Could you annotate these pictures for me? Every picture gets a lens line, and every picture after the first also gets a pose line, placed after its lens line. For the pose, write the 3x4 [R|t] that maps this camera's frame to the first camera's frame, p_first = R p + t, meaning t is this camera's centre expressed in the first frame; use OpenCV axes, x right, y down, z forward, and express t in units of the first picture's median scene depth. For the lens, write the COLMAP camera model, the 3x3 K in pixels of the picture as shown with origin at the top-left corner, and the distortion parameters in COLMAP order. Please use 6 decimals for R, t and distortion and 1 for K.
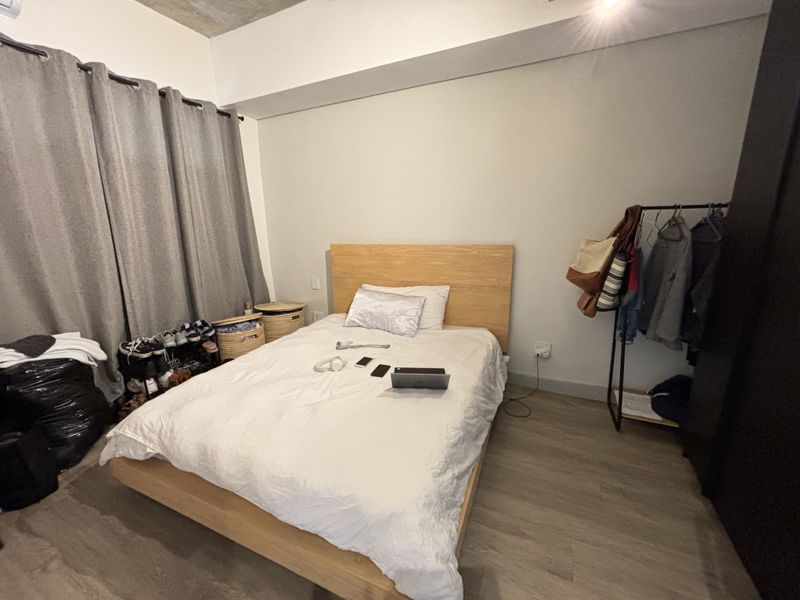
lens RADIAL K [[319.5, 0, 400.0], [0, 319.5, 300.0], [0, 0, 1]] dist [-0.001135, -0.000126]
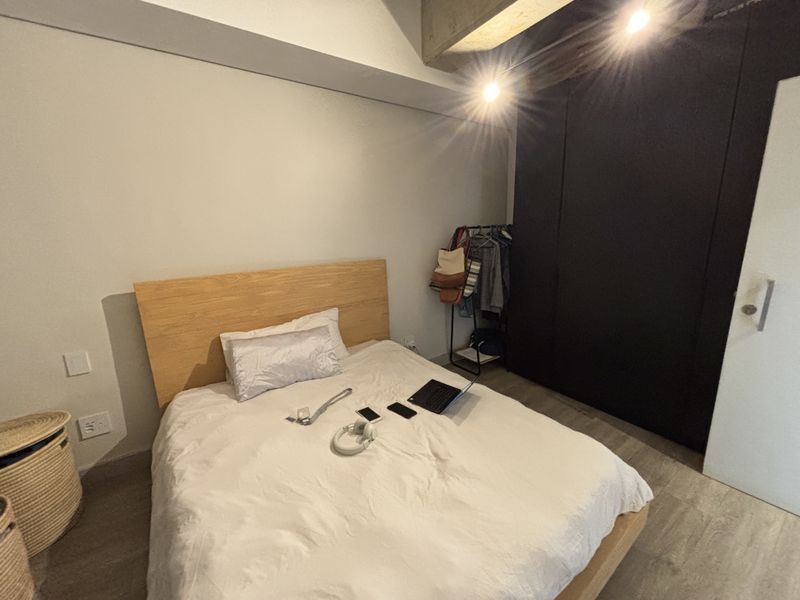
lens RADIAL K [[322.8, 0, 400.0], [0, 322.8, 300.0], [0, 0, 1]] dist [-0.001287, 0.005383]
pose [[0.504354, -0.187447, 0.842906, -0.565890], [0.213588, 0.972902, 0.088555, -0.115813], [-0.836664, 0.135372, 0.530723, 0.368694]]
